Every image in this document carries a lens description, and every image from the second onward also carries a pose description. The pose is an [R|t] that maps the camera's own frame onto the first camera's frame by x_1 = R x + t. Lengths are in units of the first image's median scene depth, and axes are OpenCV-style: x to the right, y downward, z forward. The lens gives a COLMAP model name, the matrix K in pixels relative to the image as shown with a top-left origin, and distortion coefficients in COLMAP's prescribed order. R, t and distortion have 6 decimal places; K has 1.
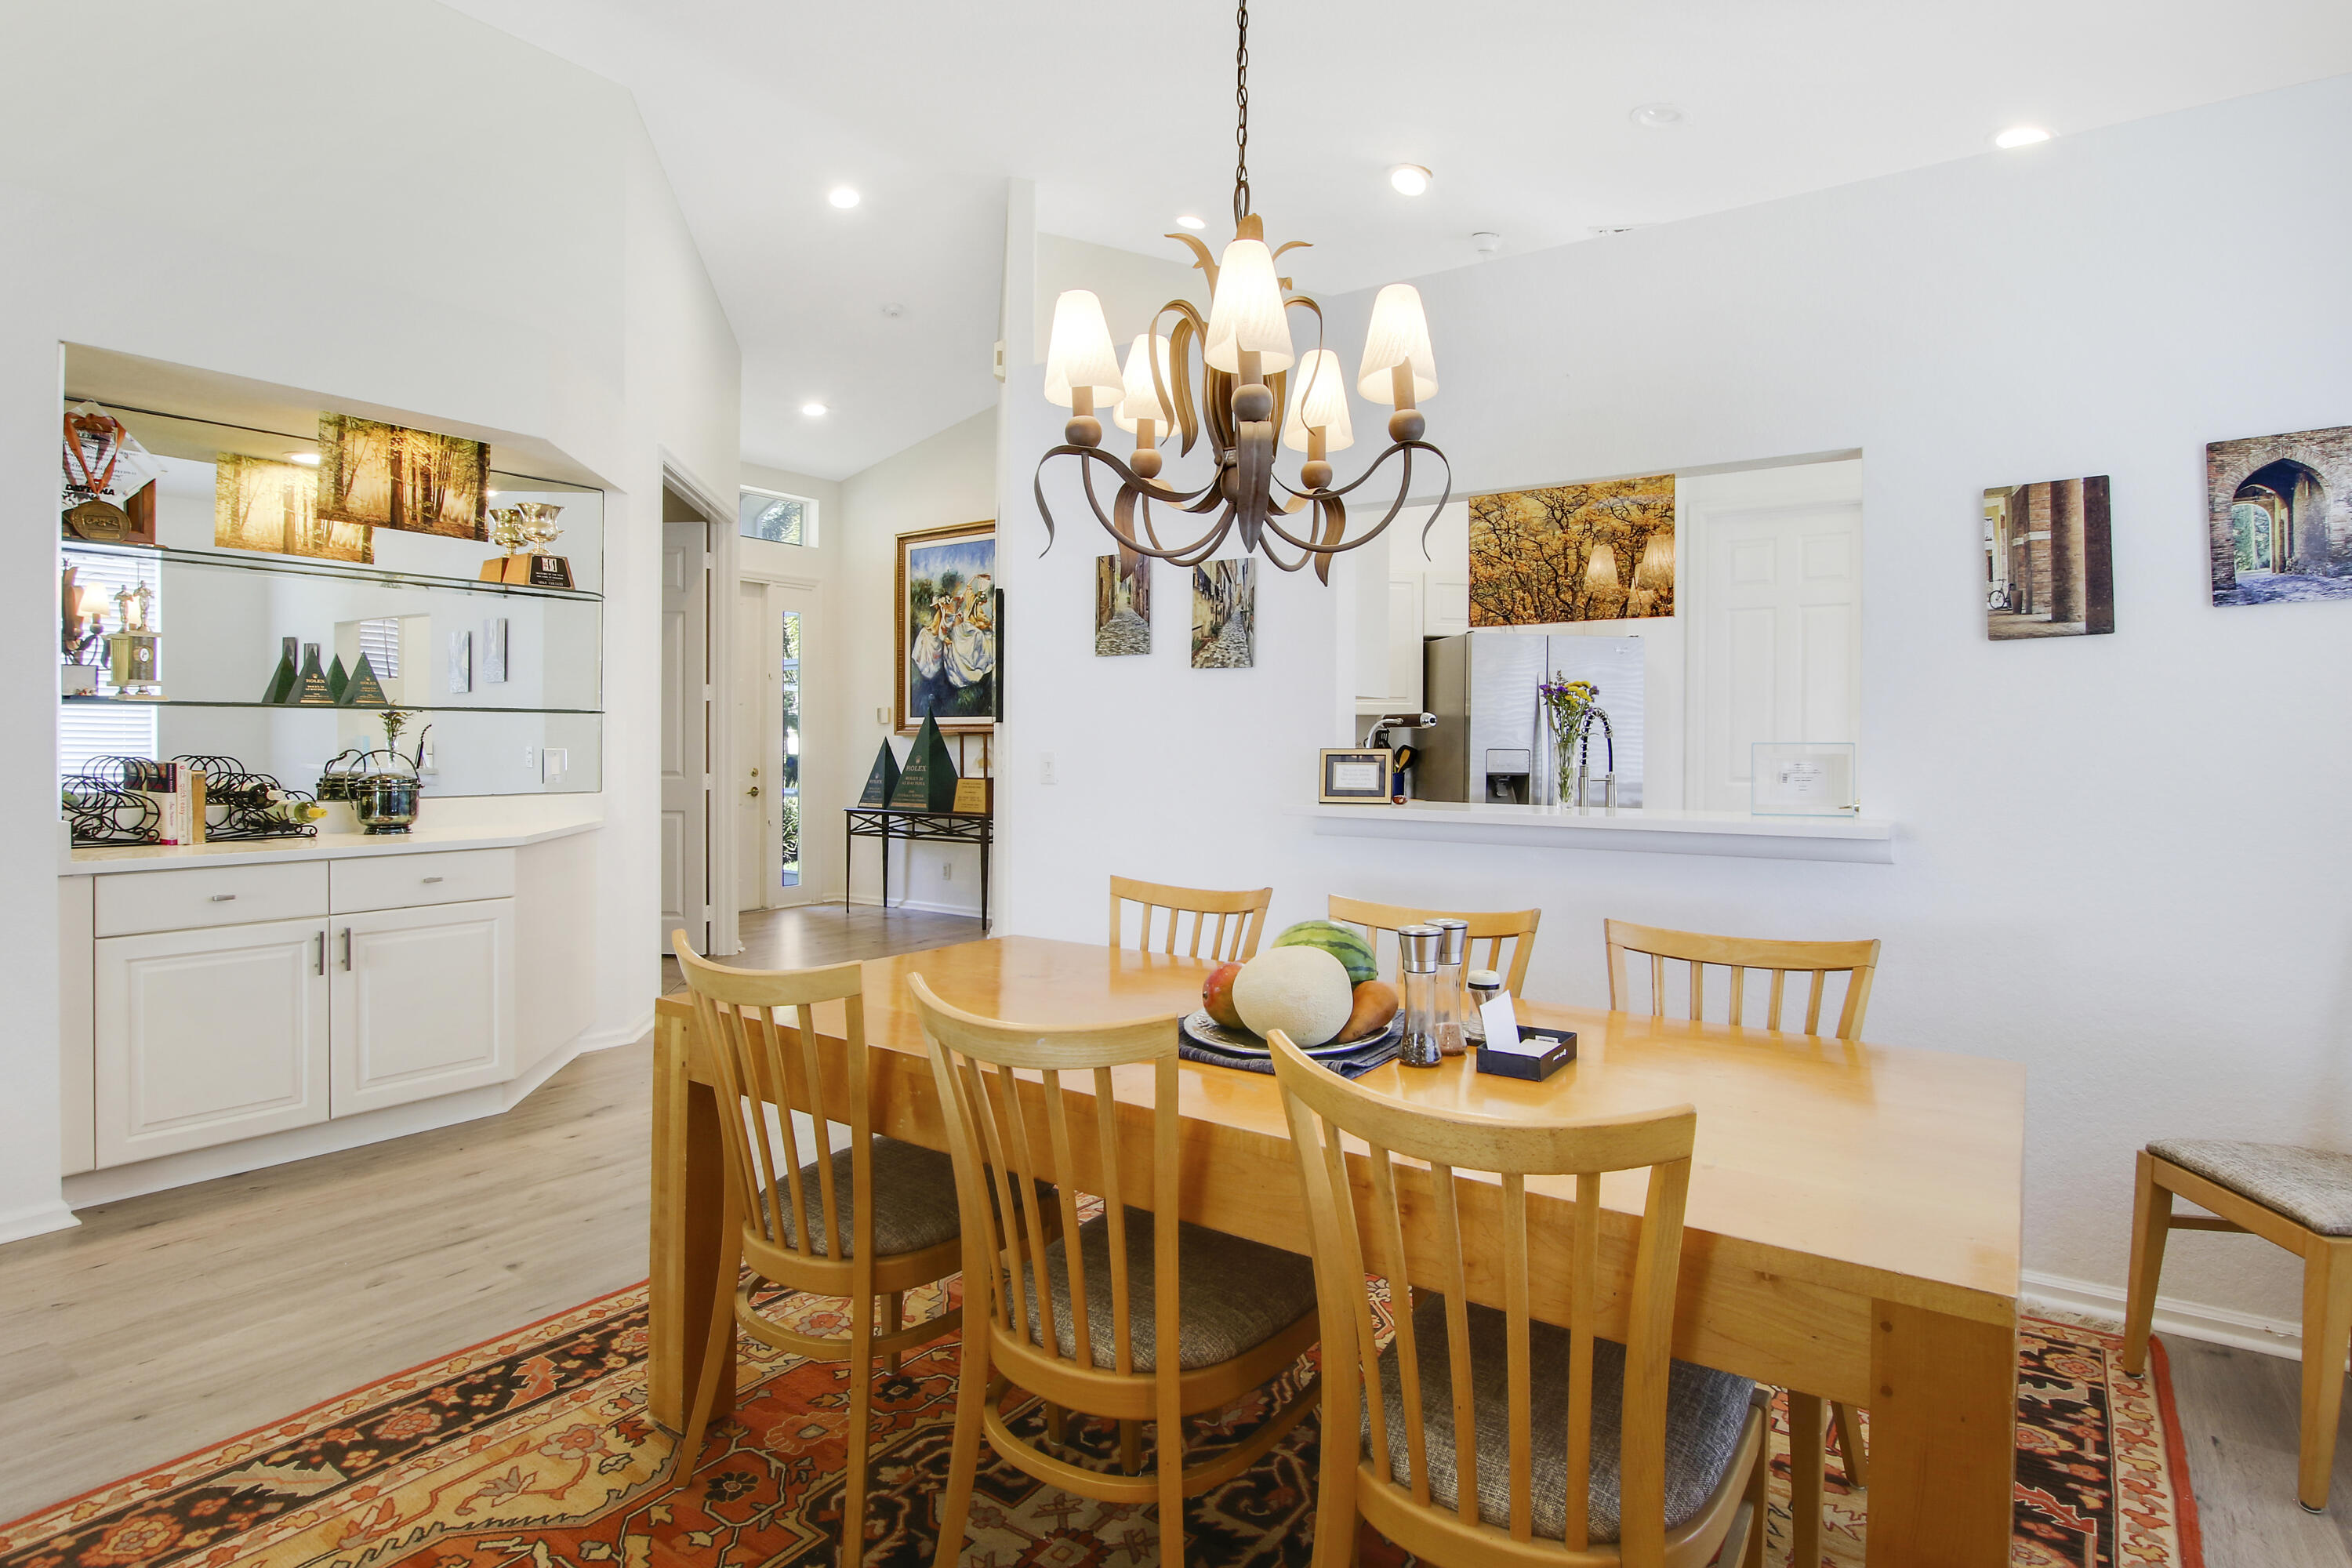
lens RADIAL K [[1228.3, 0, 1176.8], [0, 1228.3, 741.4], [0, 0, 1]] dist [-0.023439, 0.002932]
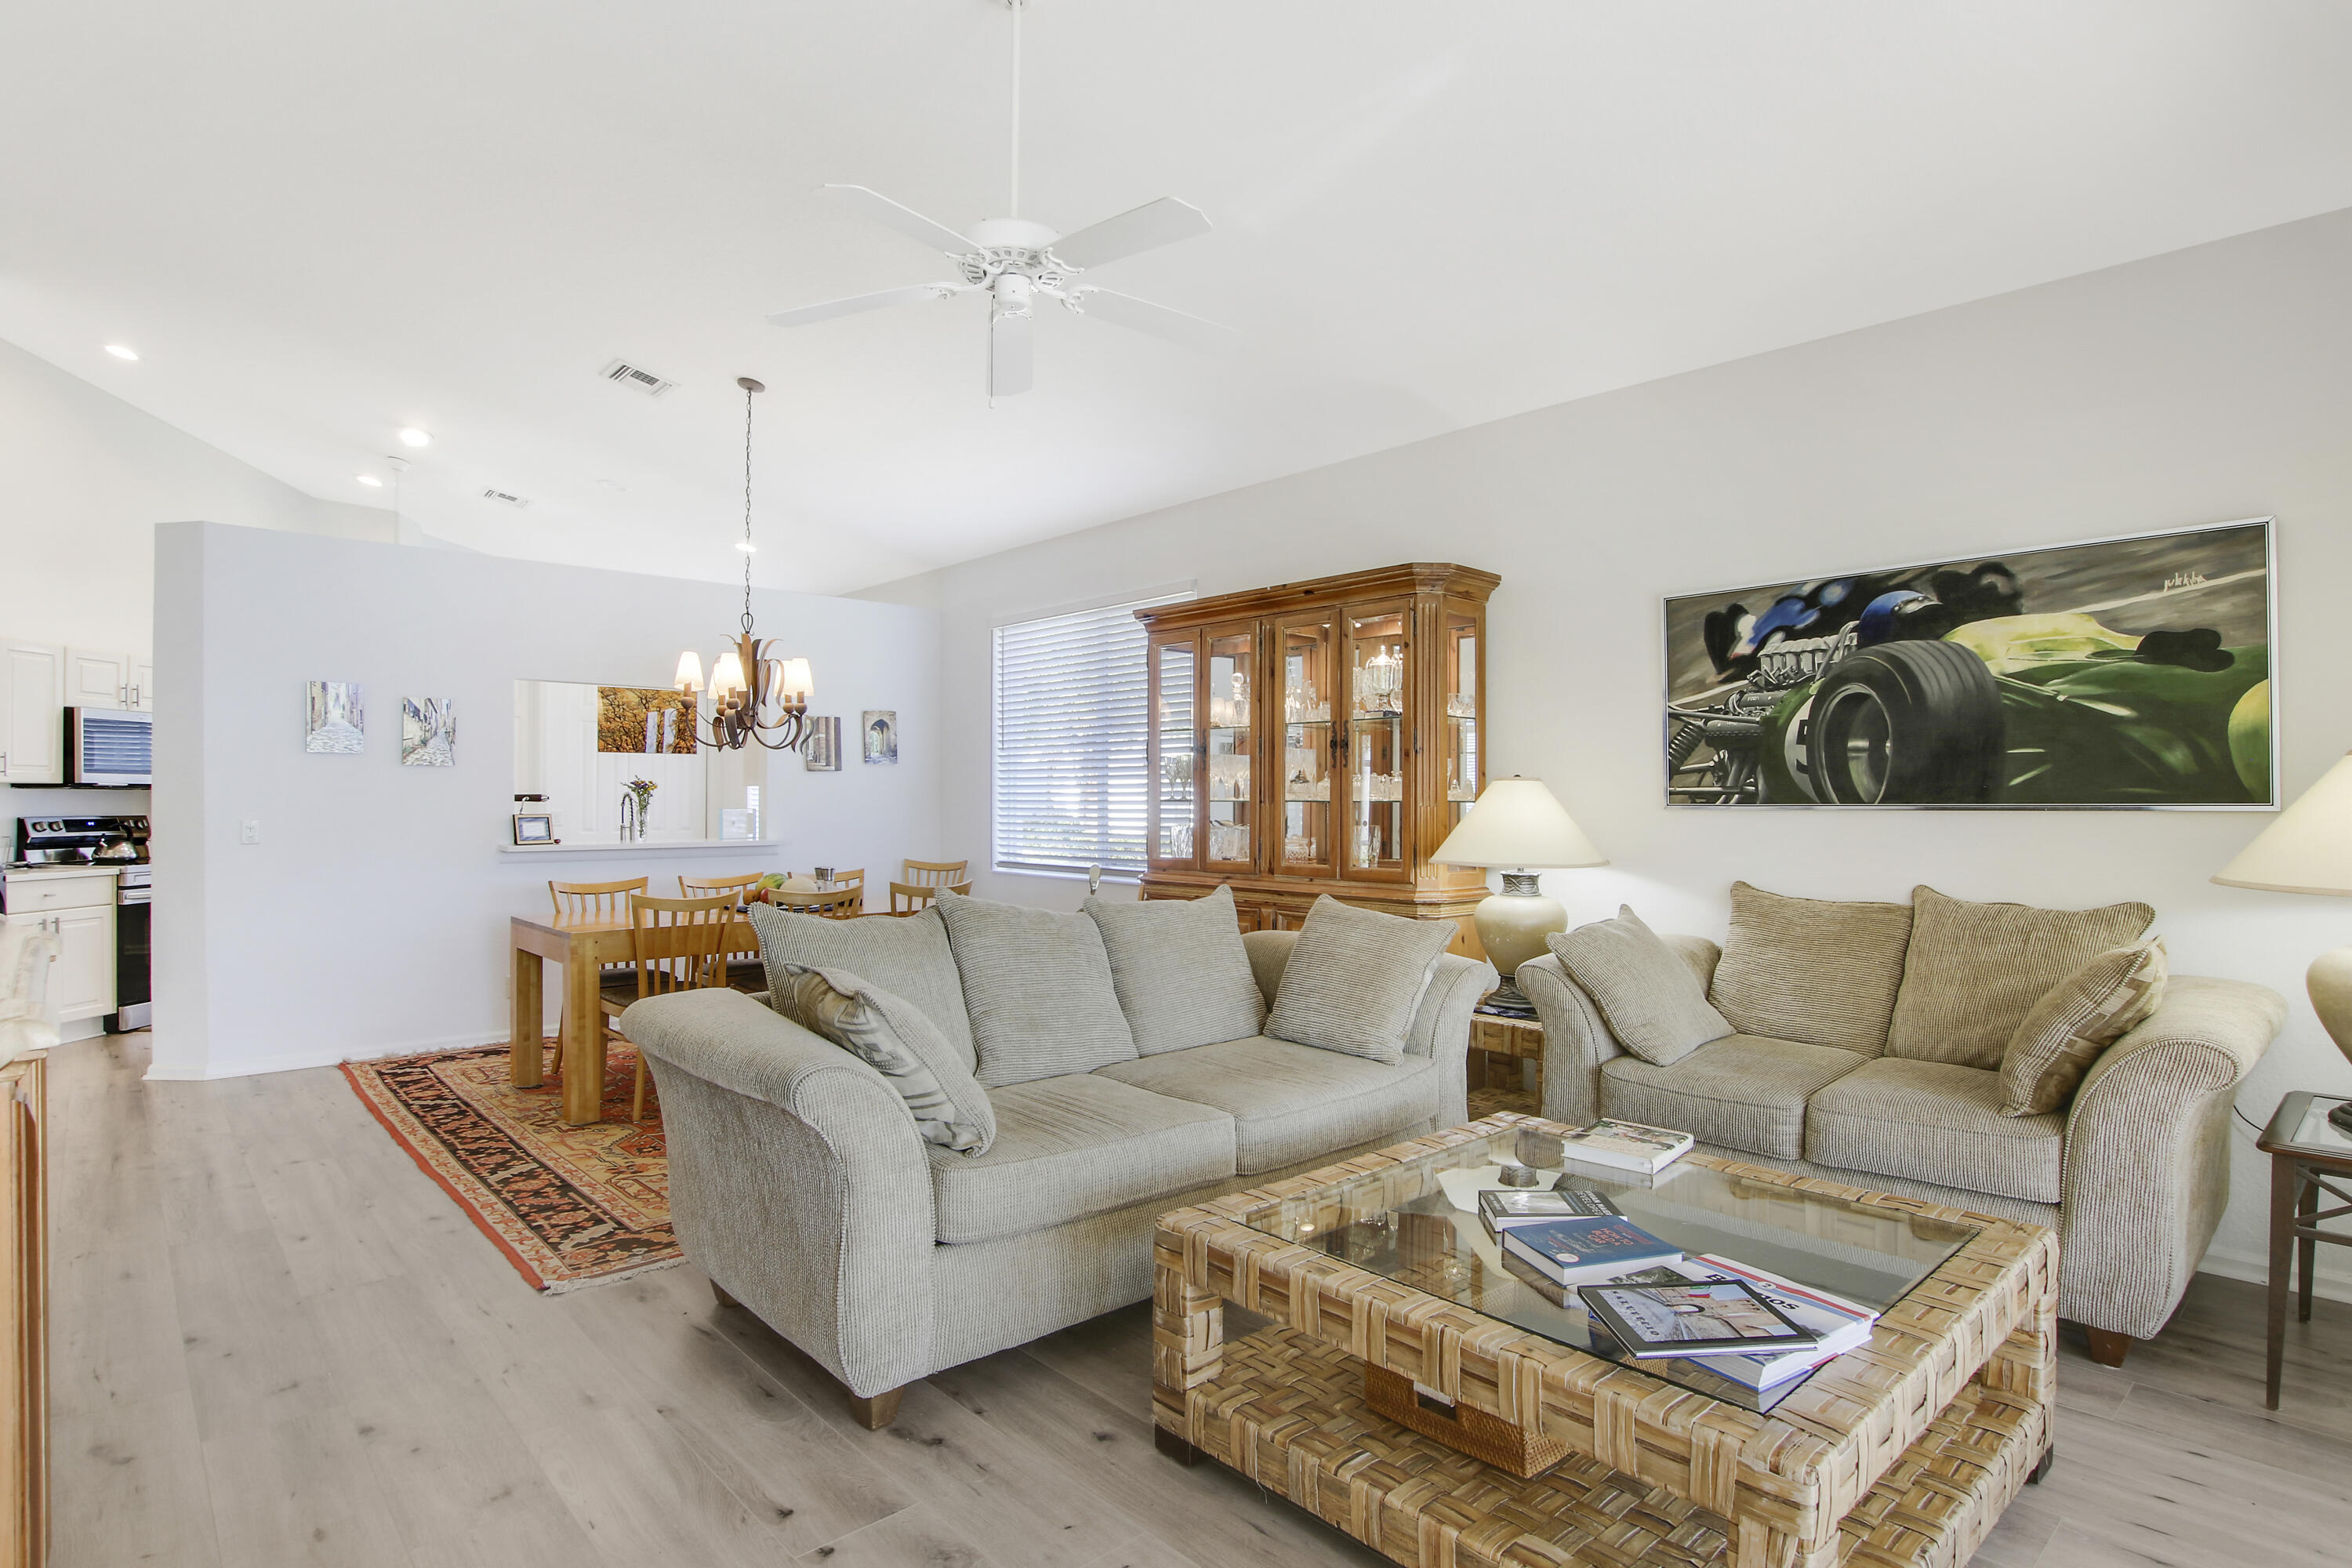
lens RADIAL K [[1228.3, 0, 1176.2], [0, 1228.3, 779.9], [0, 0, 1]] dist [-0.023439, 0.002932]
pose [[0.227390, 0.007415, 0.973776, -2.220960], [-0.003221, 0.999971, -0.006862, -0.056679], [-0.973799, -0.001577, 0.227407, -0.538892]]
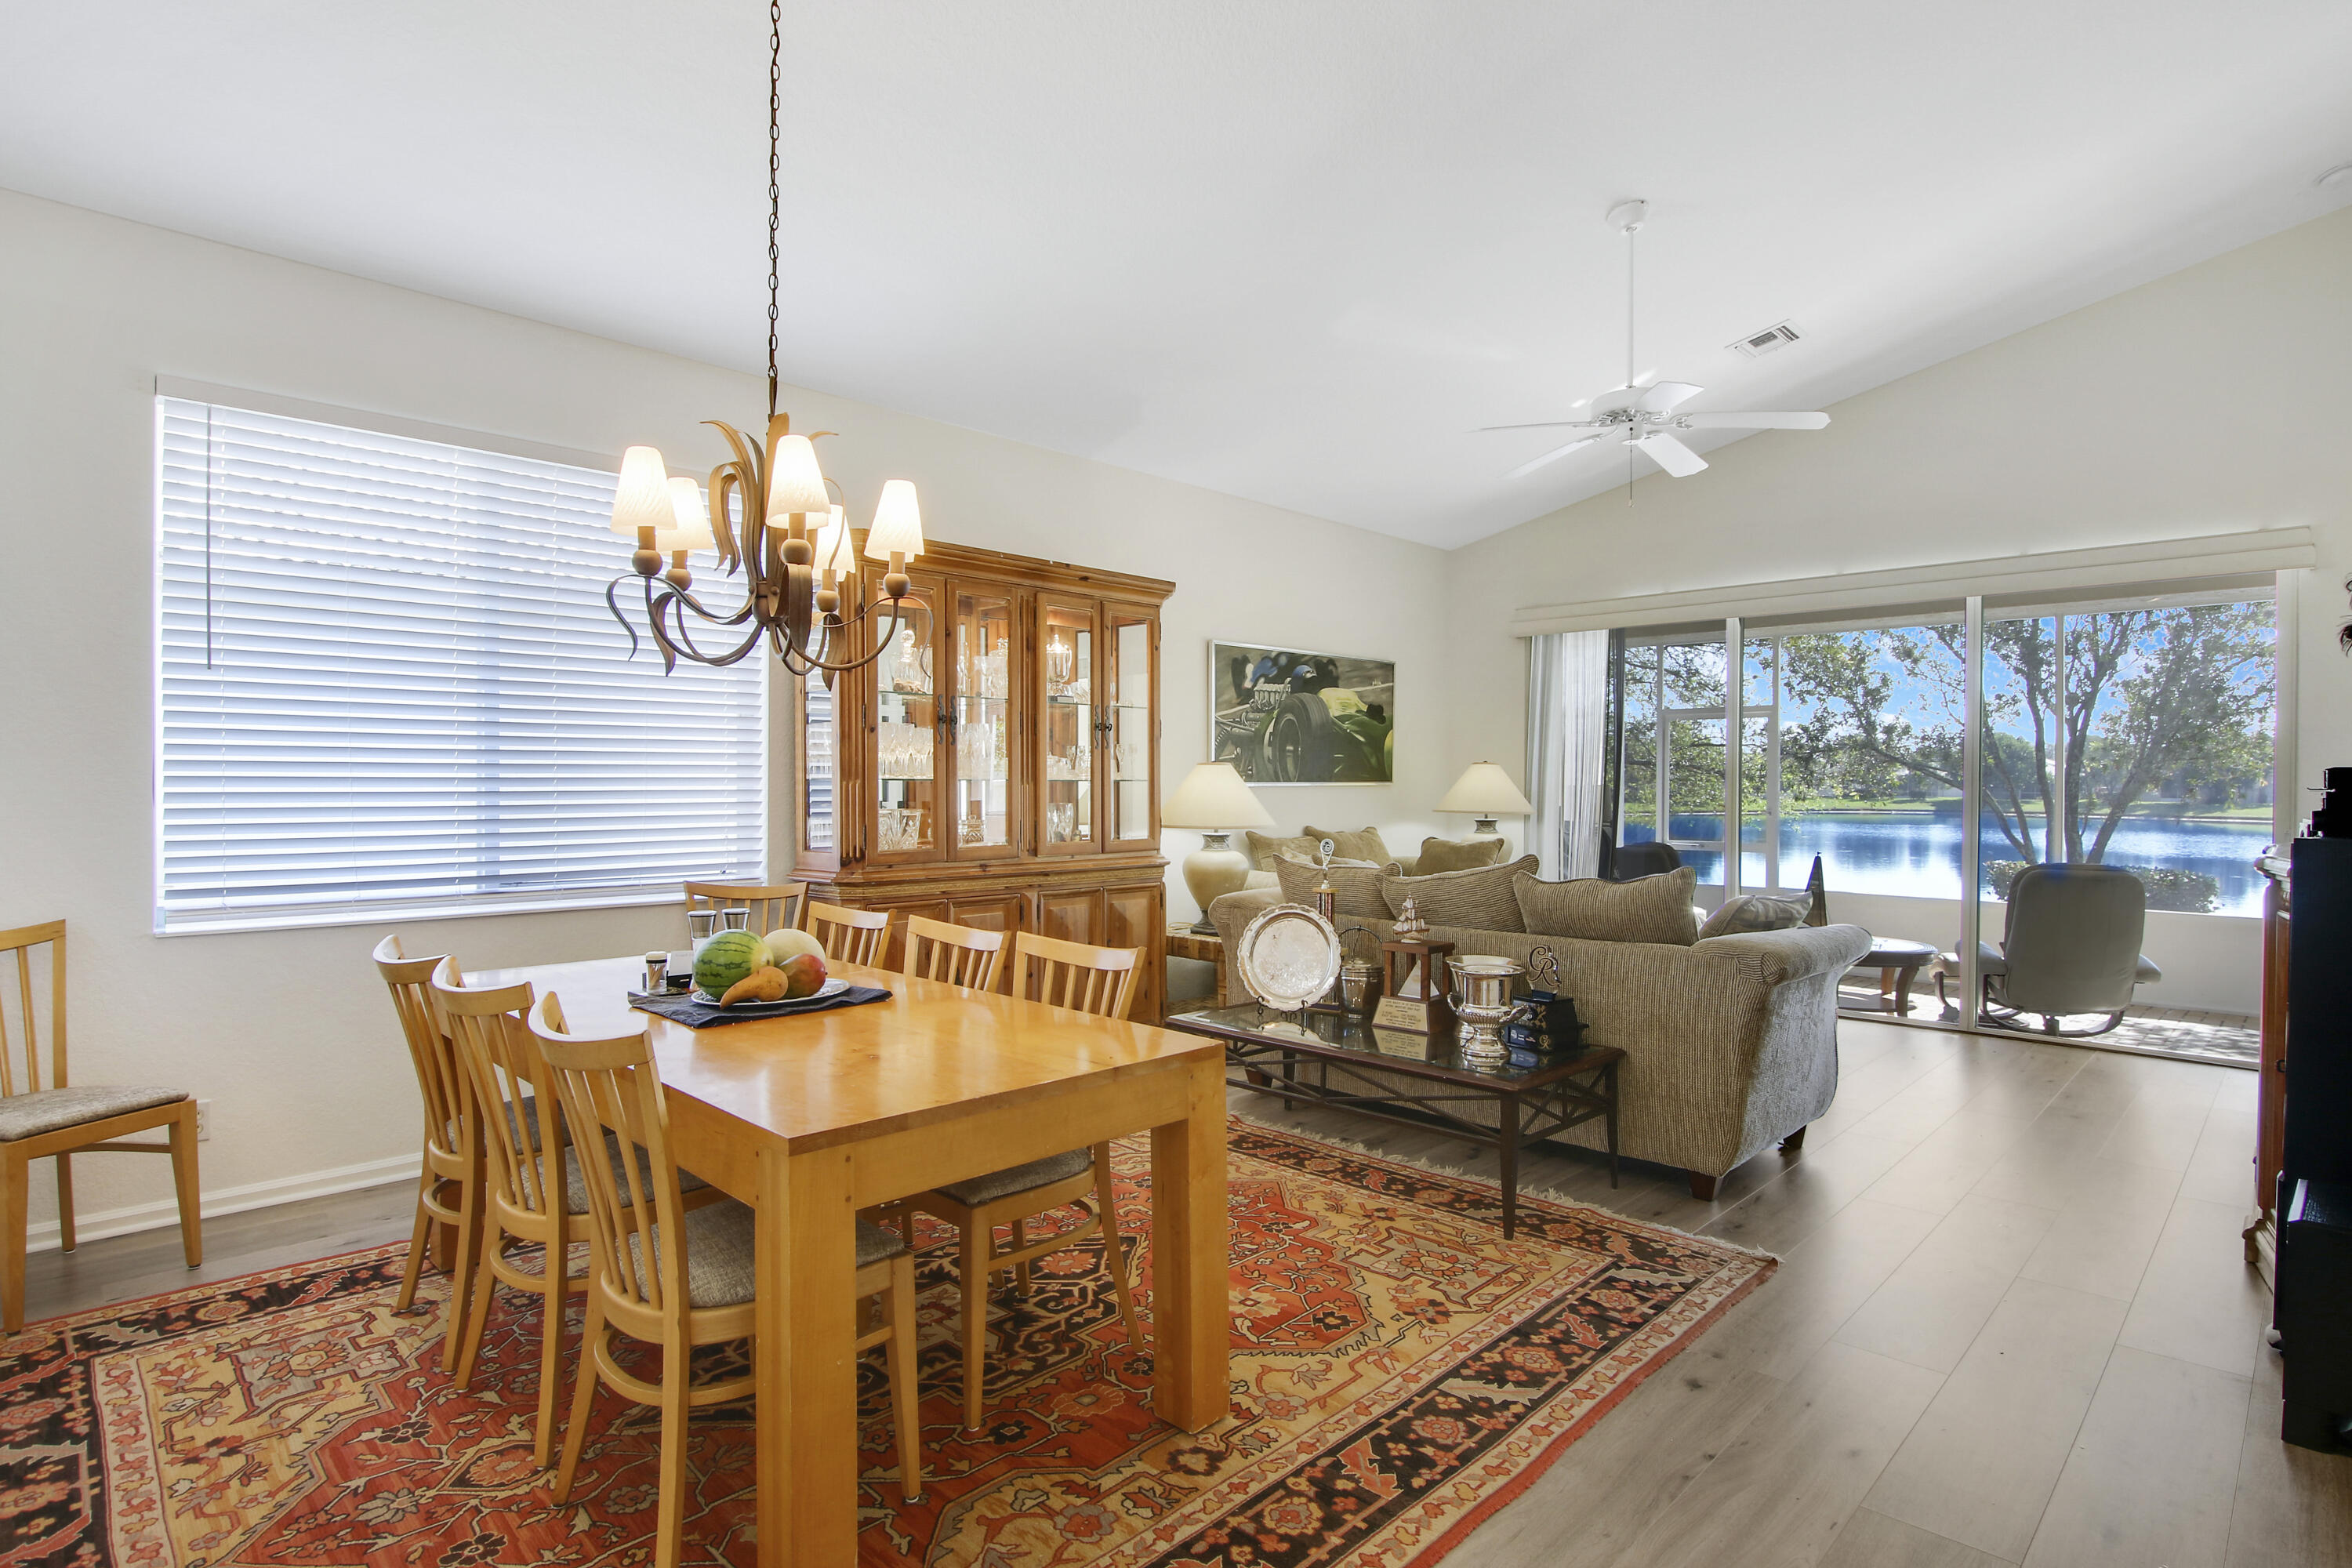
lens RADIAL K [[1228.3, 0, 1207.6], [0, 1228.3, 797.9], [0, 0, 1]] dist [-0.023439, 0.002932]
pose [[-0.989365, -0.009312, 0.145156, -0.544479], [-0.008046, 0.999924, 0.009305, -0.024120], [-0.145232, 0.008038, -0.989365, 2.008766]]
